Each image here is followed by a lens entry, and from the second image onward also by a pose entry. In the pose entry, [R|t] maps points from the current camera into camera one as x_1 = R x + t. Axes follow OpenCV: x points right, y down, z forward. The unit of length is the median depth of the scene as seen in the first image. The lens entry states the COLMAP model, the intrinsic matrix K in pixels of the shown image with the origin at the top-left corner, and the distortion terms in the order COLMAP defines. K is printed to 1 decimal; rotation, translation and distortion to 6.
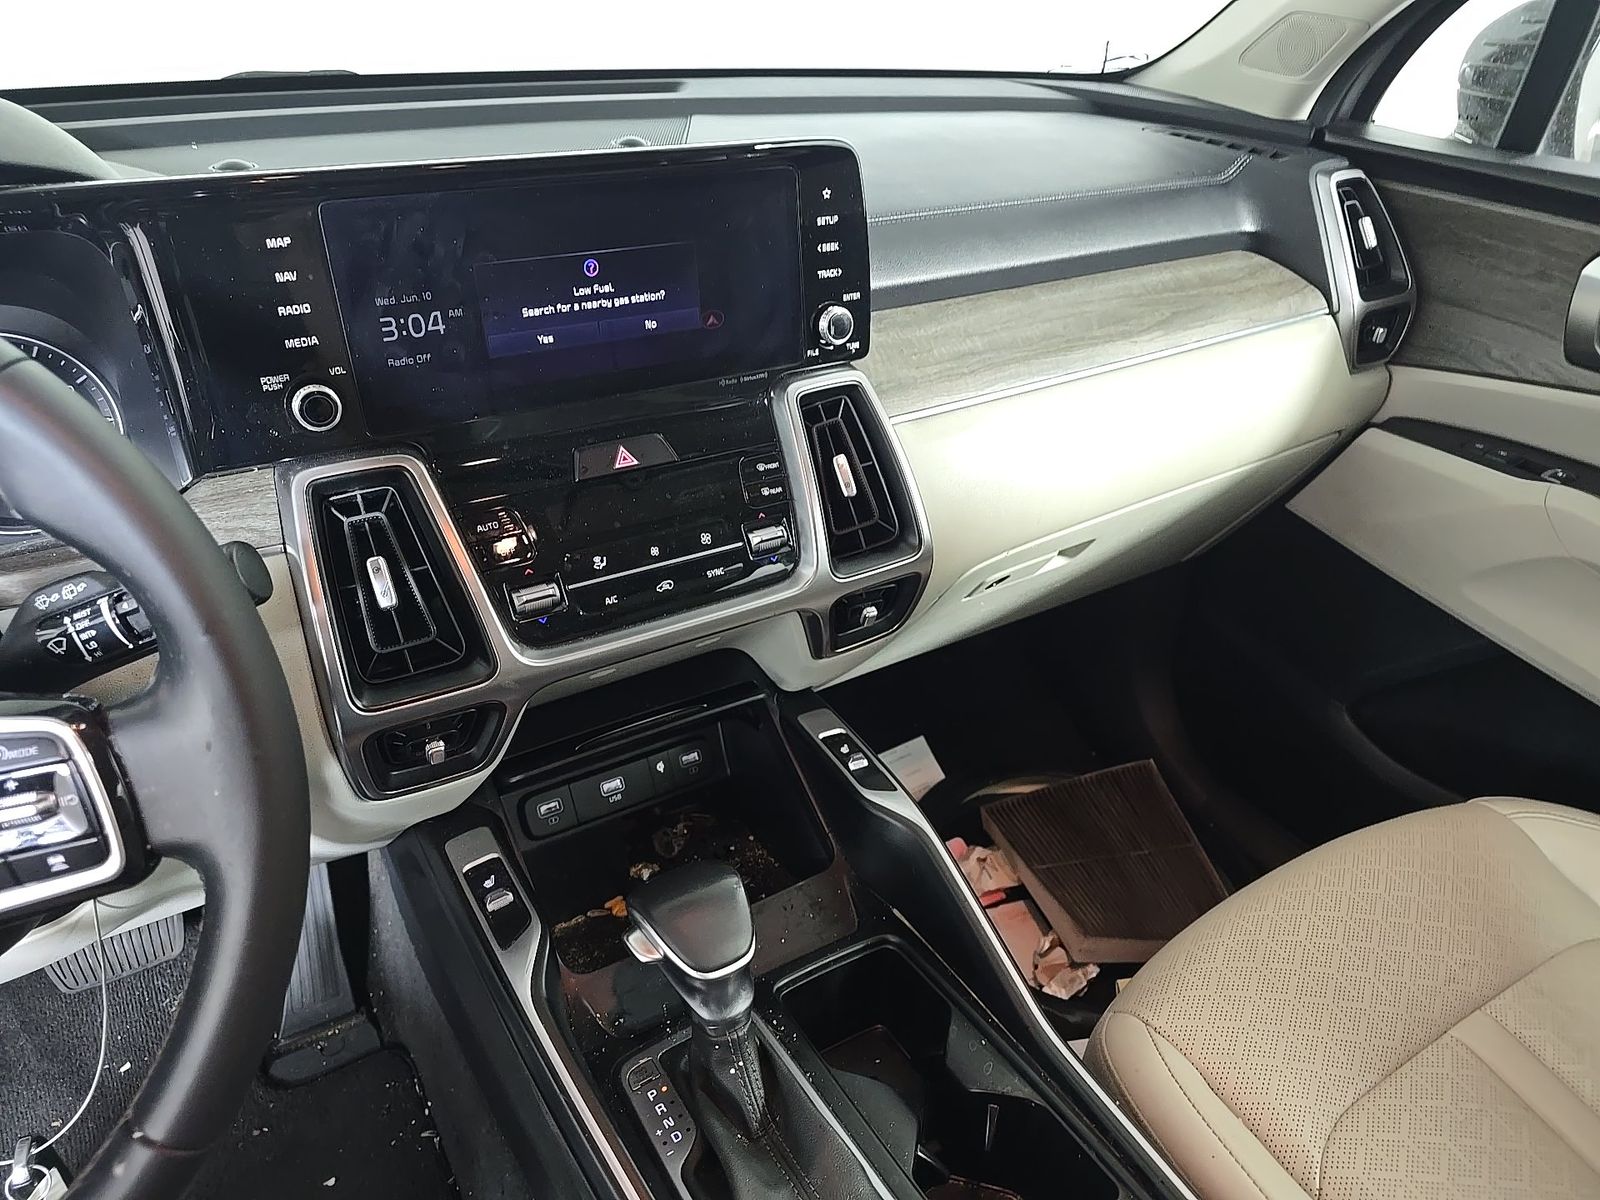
lens RADIAL K [[1090.9, 0, 774.2], [0, 1090.9, 600.2], [0, 0, 1]] dist [0.001430, -0.003104]
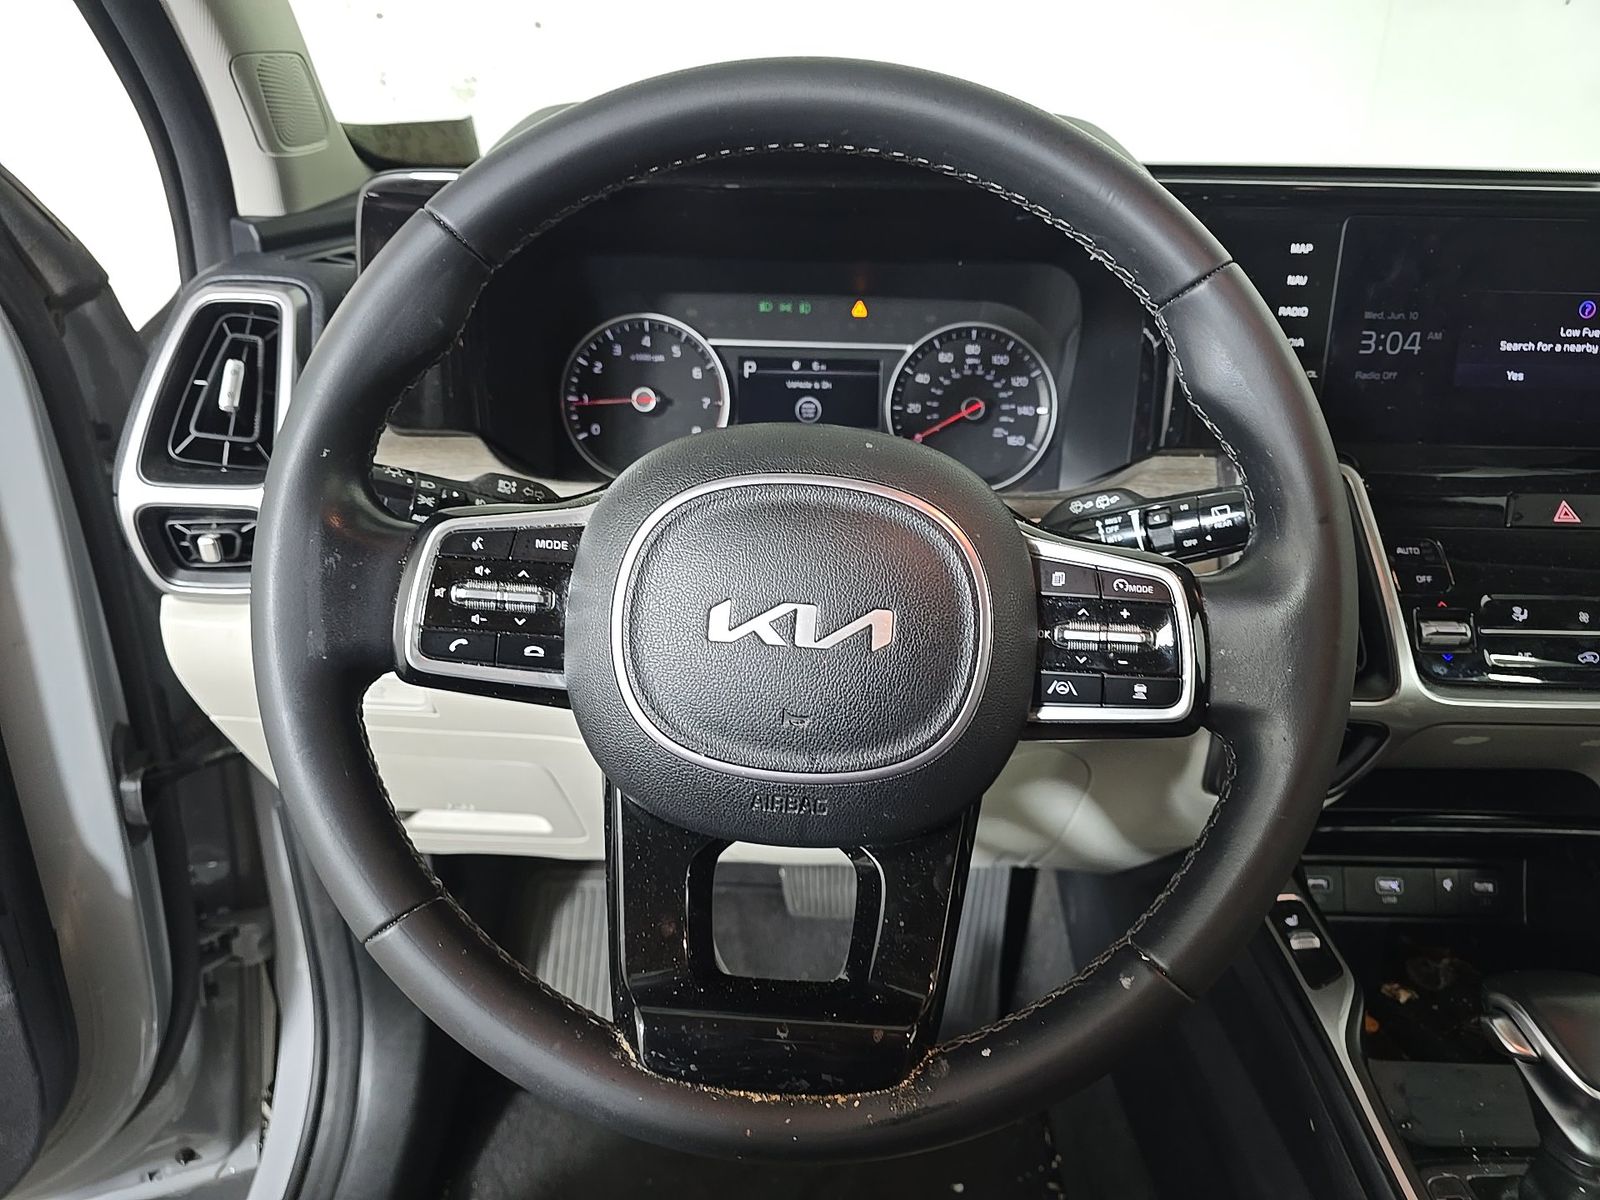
lens RADIAL K [[1090.9, 0, 774.2], [0, 1090.9, 600.2], [0, 0, 1]] dist [0.001430, -0.003104]
pose [[0.856905, 0.190125, -0.479131, -0.272306], [-0.257805, 0.962966, -0.078956, 0.199816], [0.446375, 0.191180, 0.874185, -0.104333]]
